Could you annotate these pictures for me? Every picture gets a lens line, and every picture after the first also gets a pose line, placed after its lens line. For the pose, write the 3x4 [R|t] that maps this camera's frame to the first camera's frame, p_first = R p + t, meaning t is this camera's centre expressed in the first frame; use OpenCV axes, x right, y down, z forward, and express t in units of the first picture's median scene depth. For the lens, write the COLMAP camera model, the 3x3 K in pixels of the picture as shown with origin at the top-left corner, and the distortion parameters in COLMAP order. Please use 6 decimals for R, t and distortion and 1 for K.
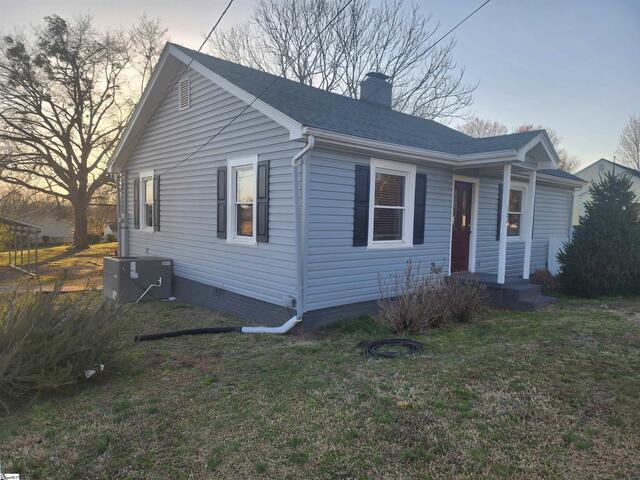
lens RADIAL K [[423.9, 0, 319.3], [0, 423.9, 243.7], [0, 0, 1]] dist [0.078884, -0.073469]
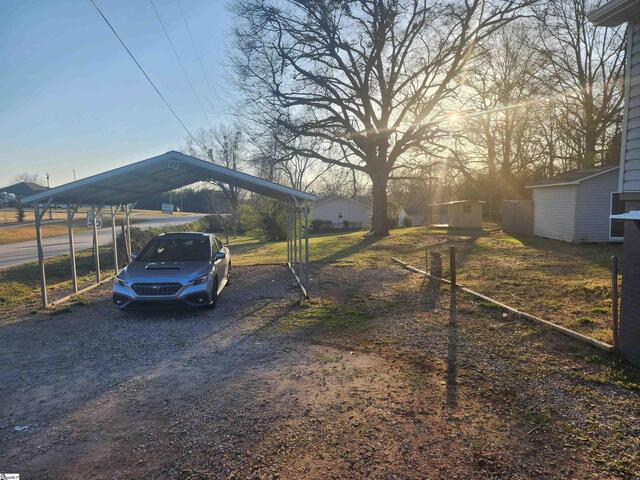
lens RADIAL K [[423.9, 0, 319.3], [0, 423.9, 243.7], [0, 0, 1]] dist [0.078884, -0.073469]
pose [[0.801014, 0.018512, -0.598360, -0.191674], [0.002499, 0.999410, 0.034265, 0.000002], [0.598641, -0.028942, 0.800495, 0.339666]]
